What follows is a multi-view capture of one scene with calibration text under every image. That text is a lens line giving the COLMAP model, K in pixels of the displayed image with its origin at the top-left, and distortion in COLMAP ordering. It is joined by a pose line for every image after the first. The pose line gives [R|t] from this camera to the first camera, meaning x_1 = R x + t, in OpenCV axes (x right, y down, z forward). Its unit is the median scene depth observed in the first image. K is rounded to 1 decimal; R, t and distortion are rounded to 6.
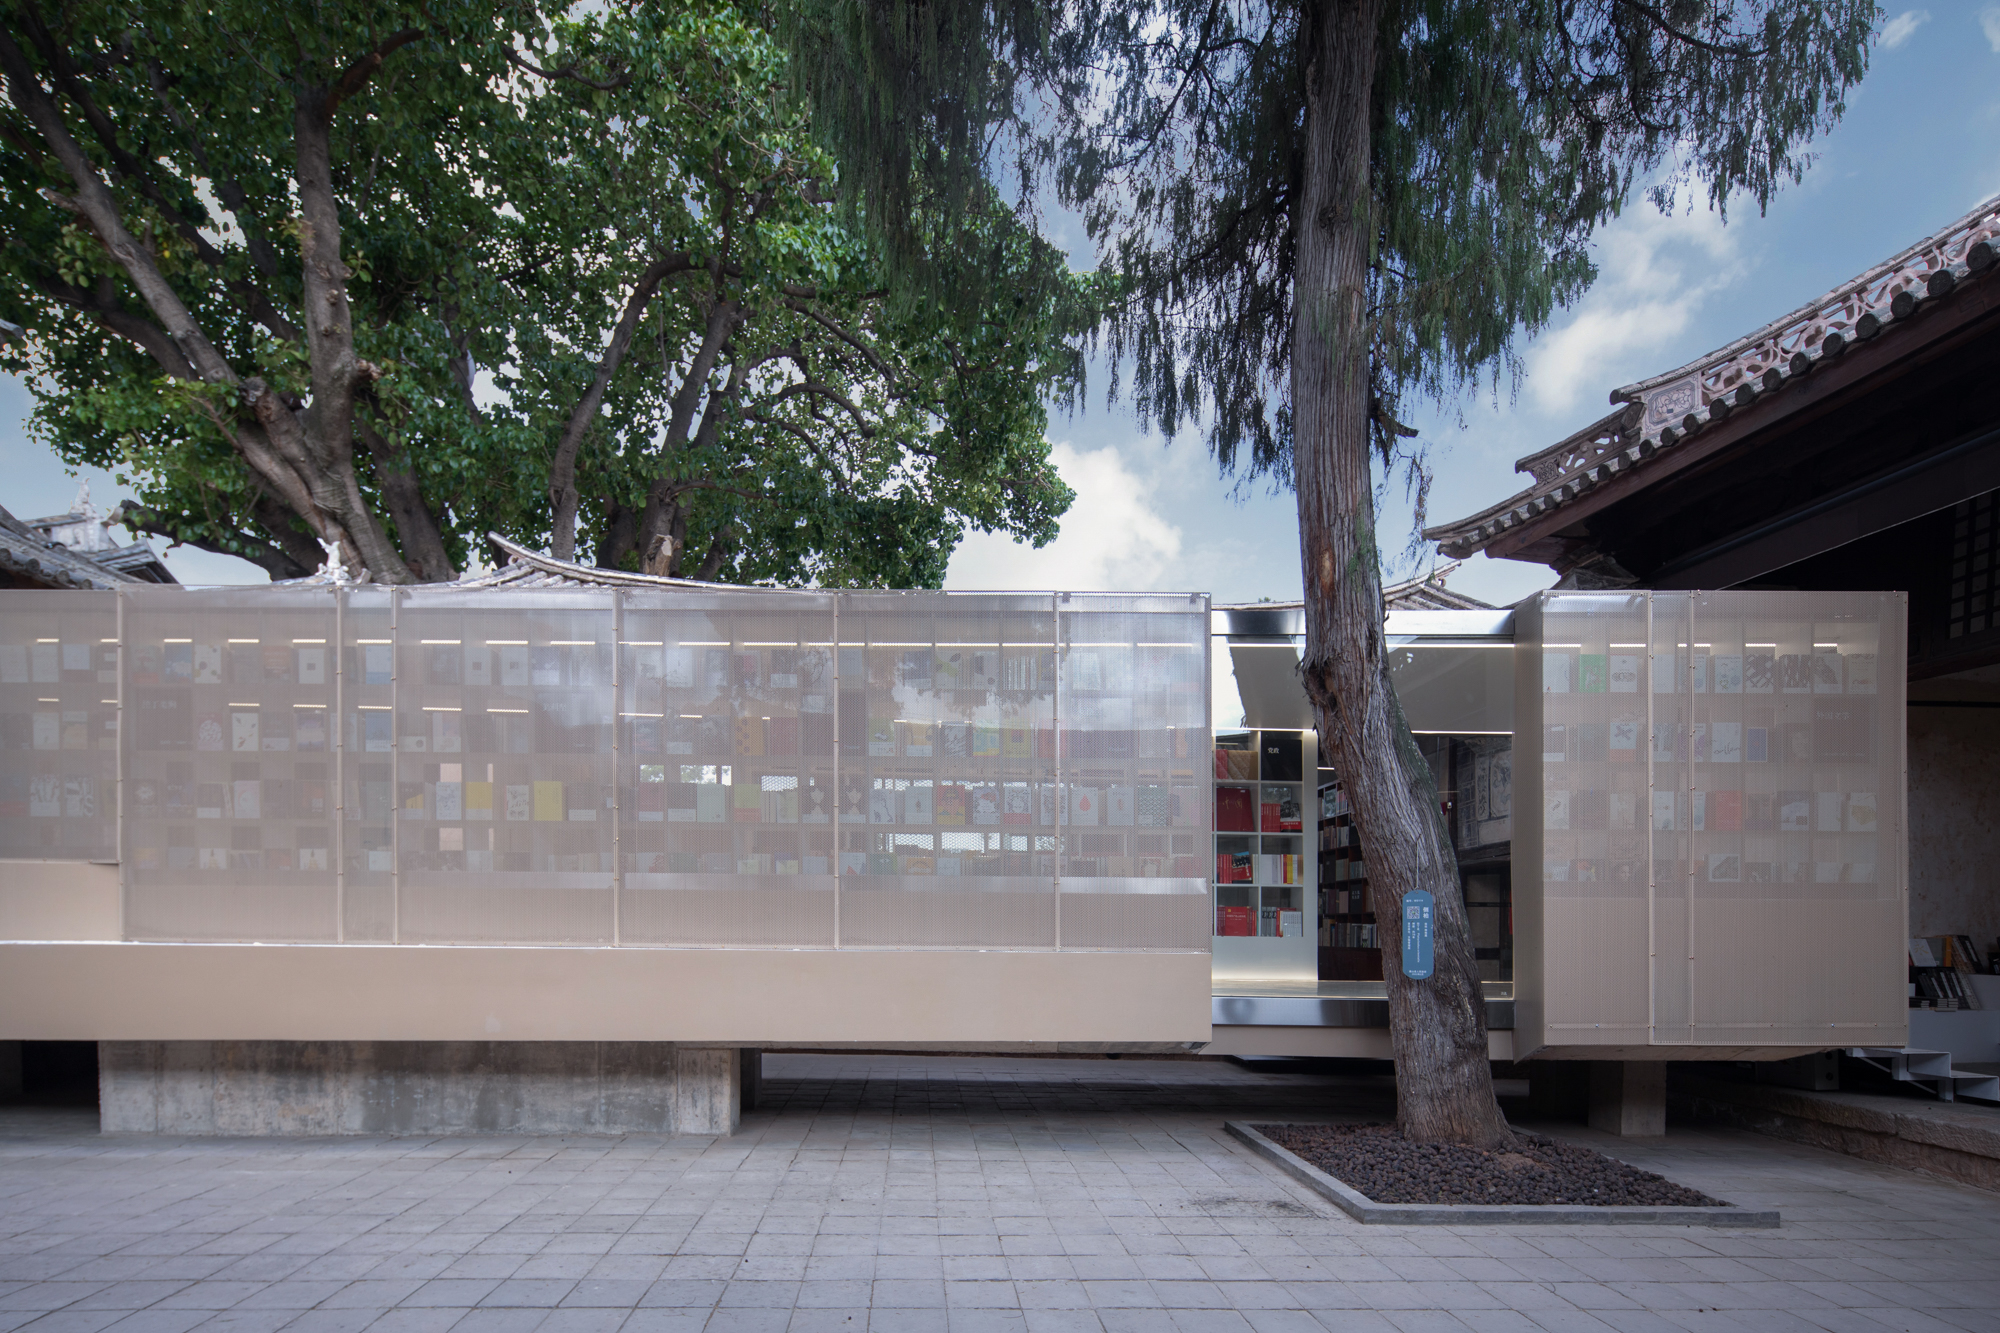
lens RADIAL K [[957.9, 0, 1000.0], [0, 957.9, 666.5], [0, 0, 1]] dist [-0.000242, 0.000840]
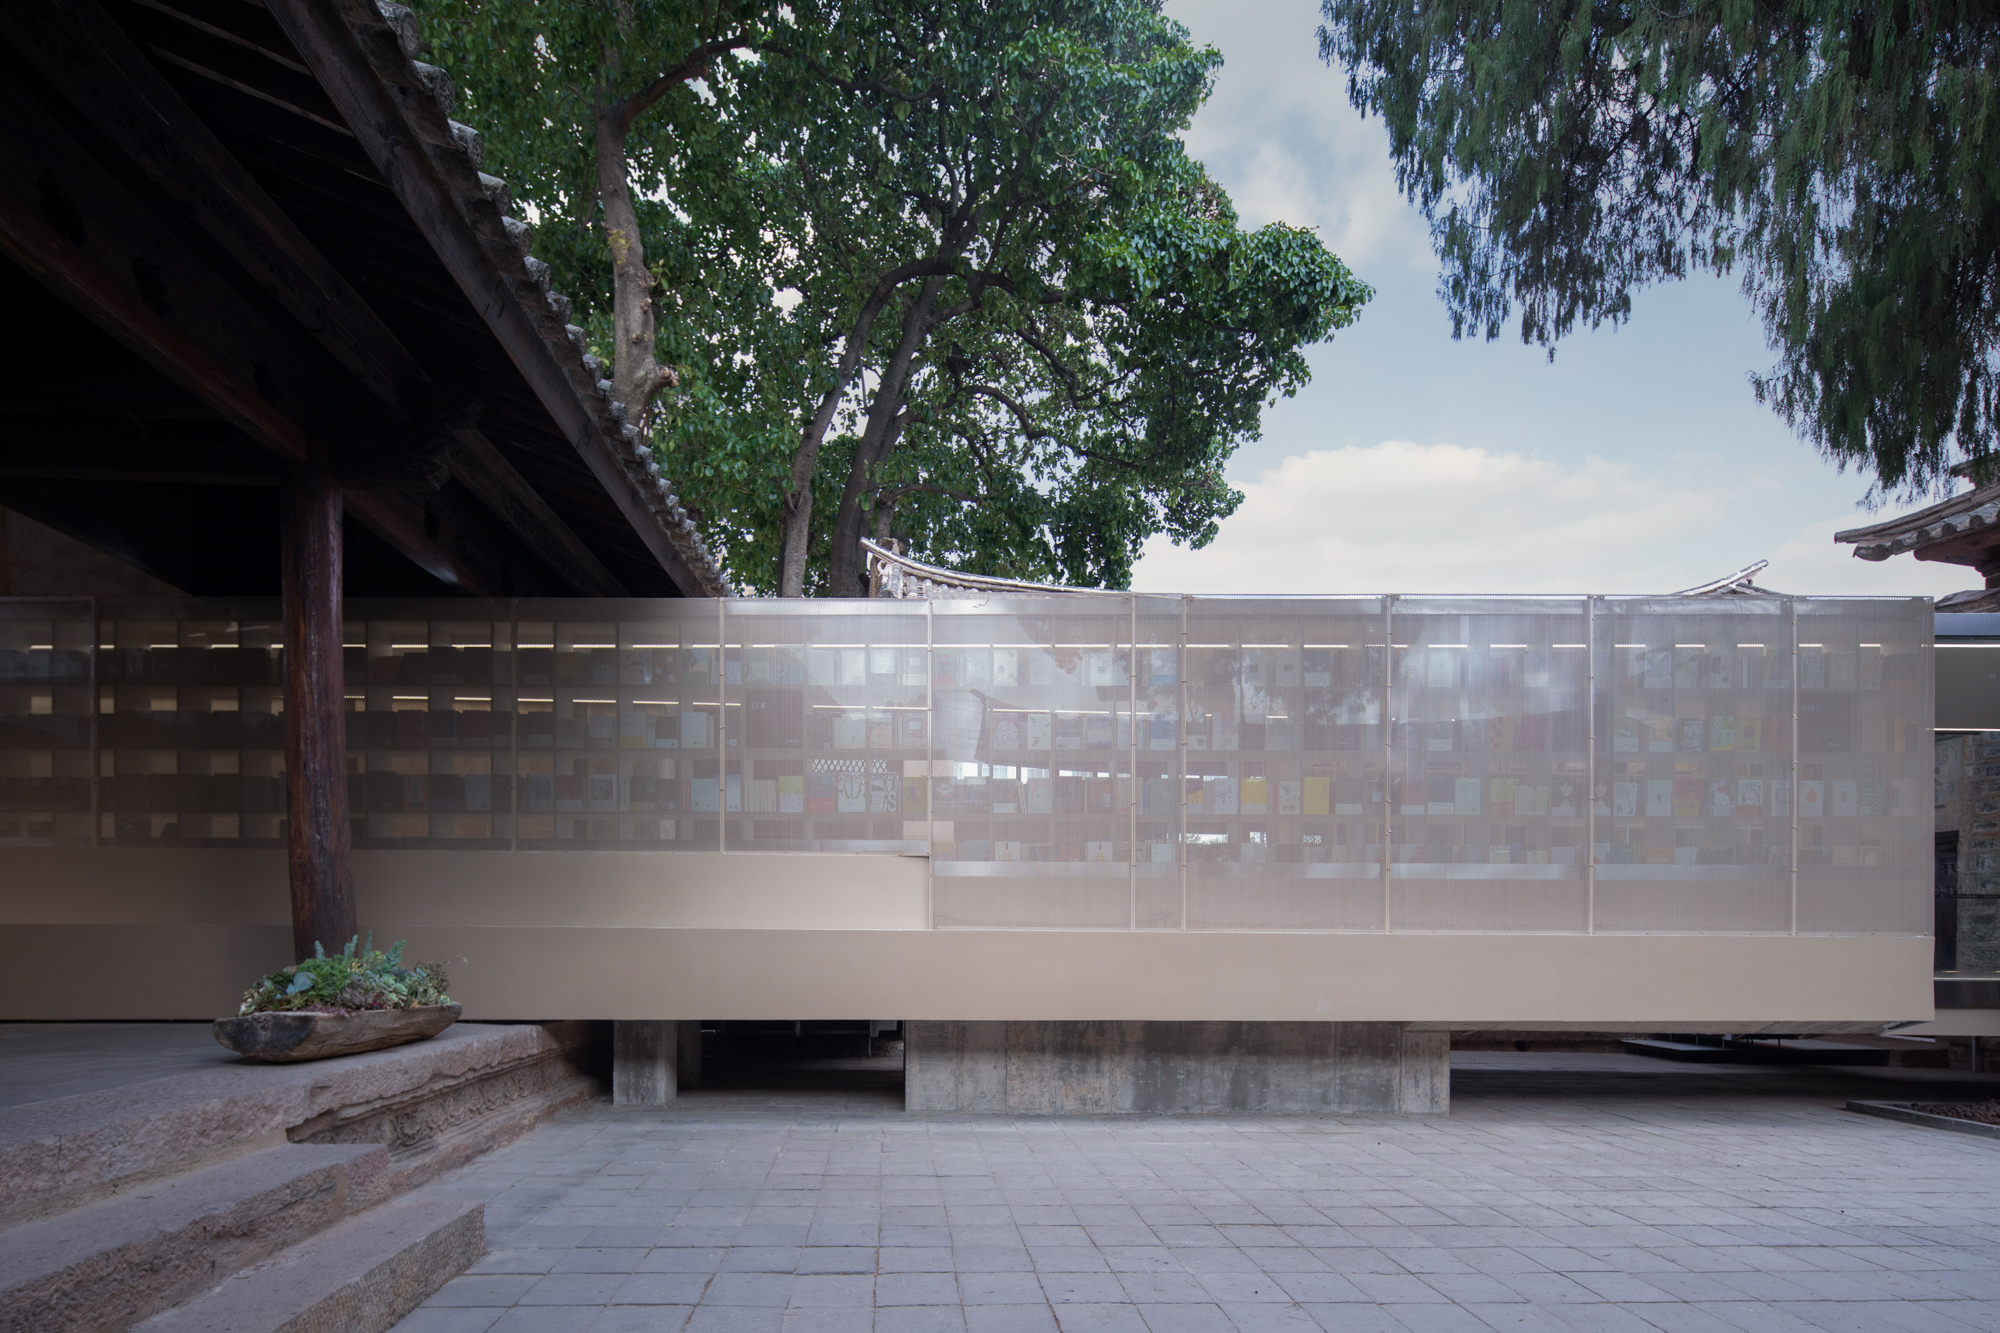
lens RADIAL K [[972.6, 0, 1000.0], [0, 972.6, 666.5], [0, 0, 1]] dist [0.003093, -0.000195]
pose [[0.999990, -0.003363, 0.003053, -0.787835], [0.003369, 0.999992, -0.002069, -0.001043], [-0.003046, 0.002080, 0.999993, -0.068963]]
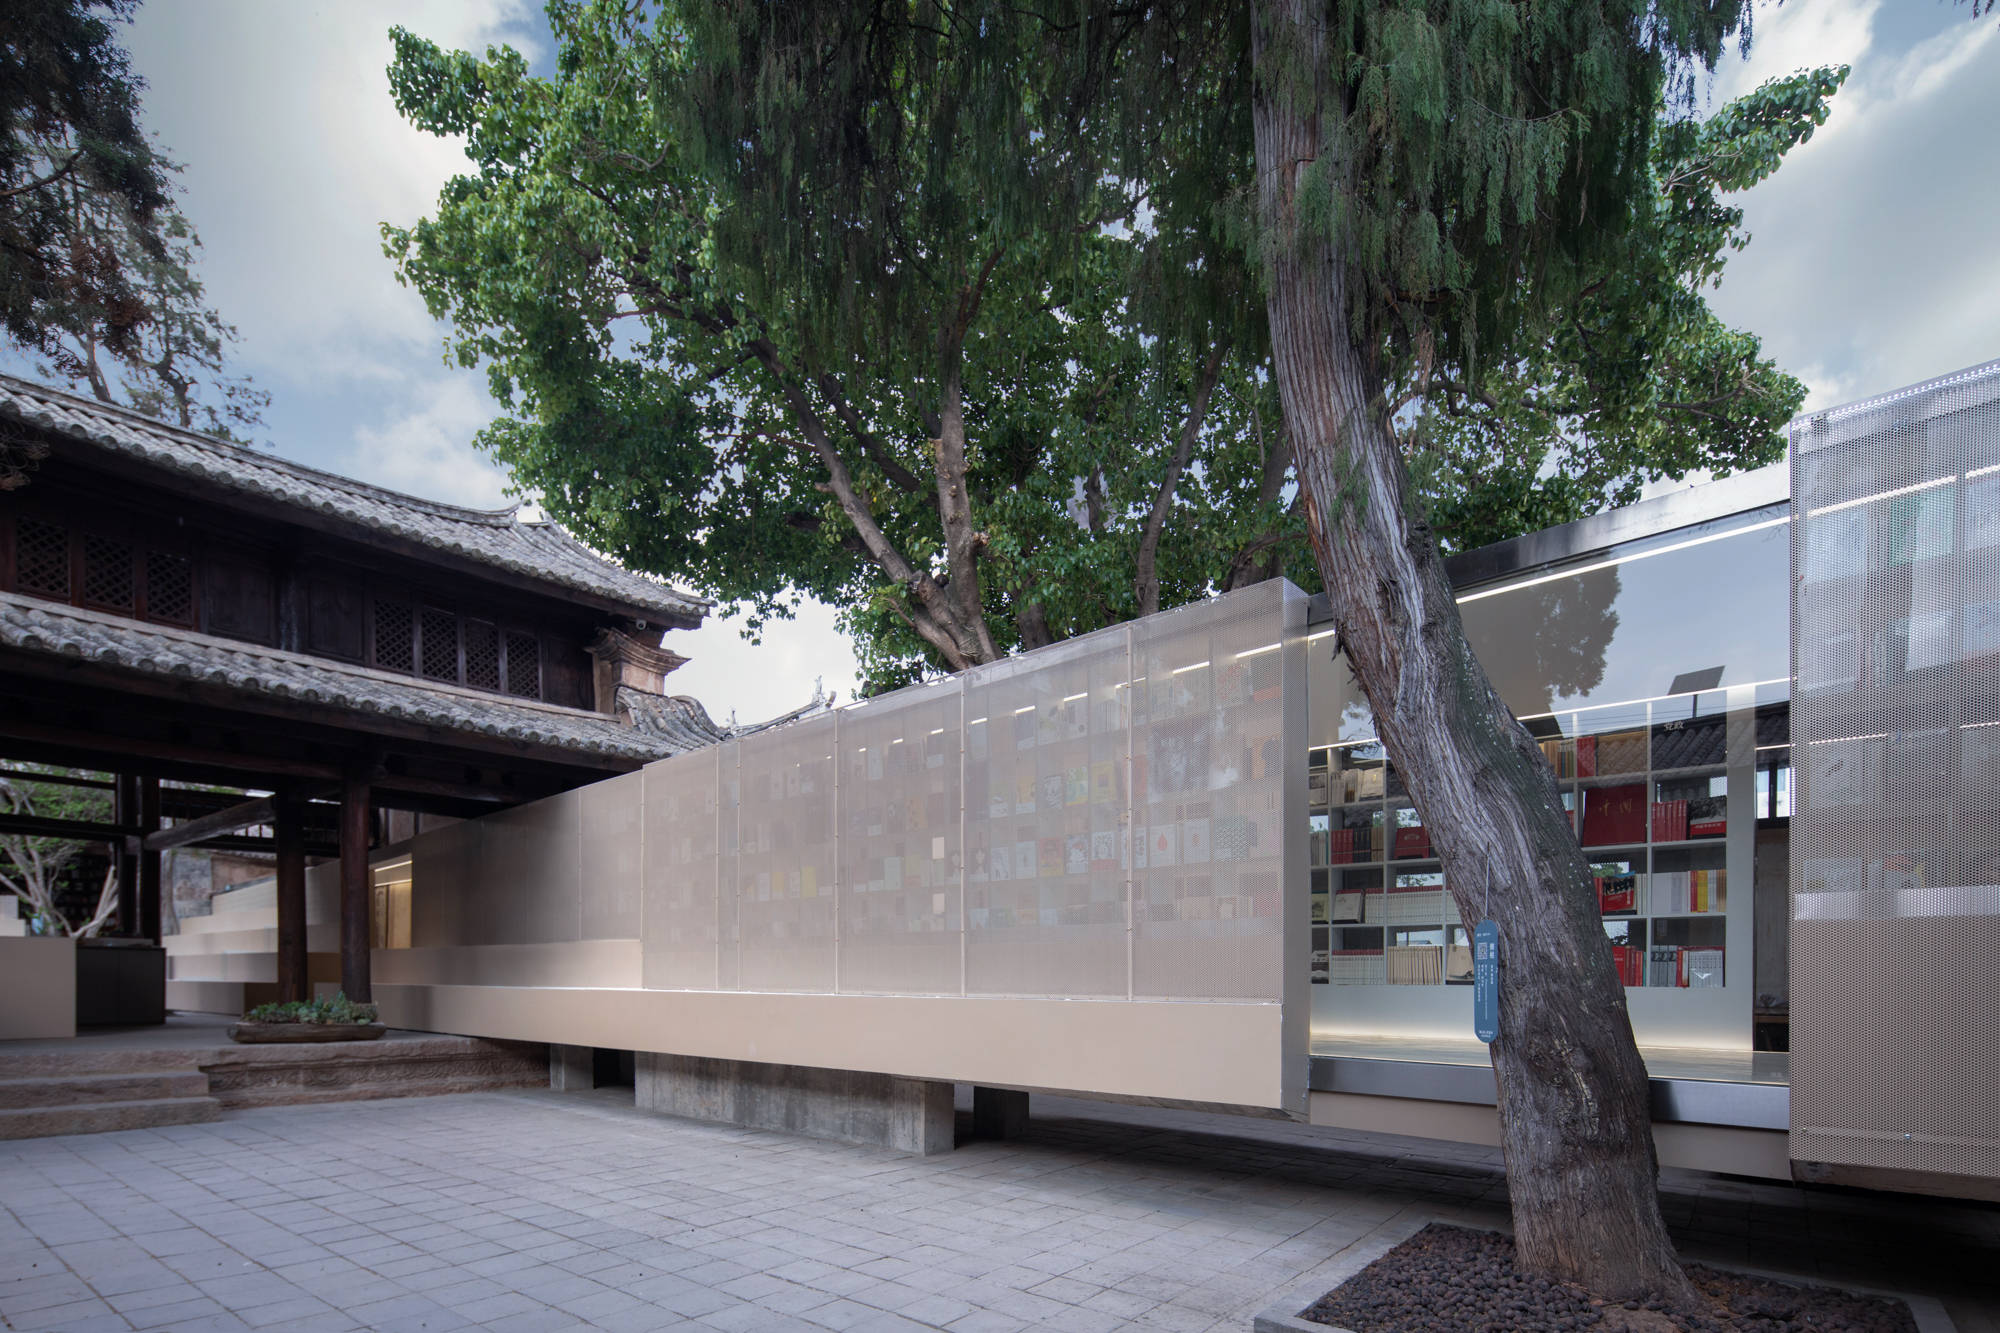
lens RADIAL K [[961.7, 0, 991.3], [0, 961.7, 730.3], [0, 0, 1]] dist [-0.001173, -0.000084]
pose [[0.729203, -0.176913, -0.661034, 0.644520], [0.184136, 0.981101, -0.059448, 0.065633], [0.659058, -0.078371, 0.747998, 0.217182]]
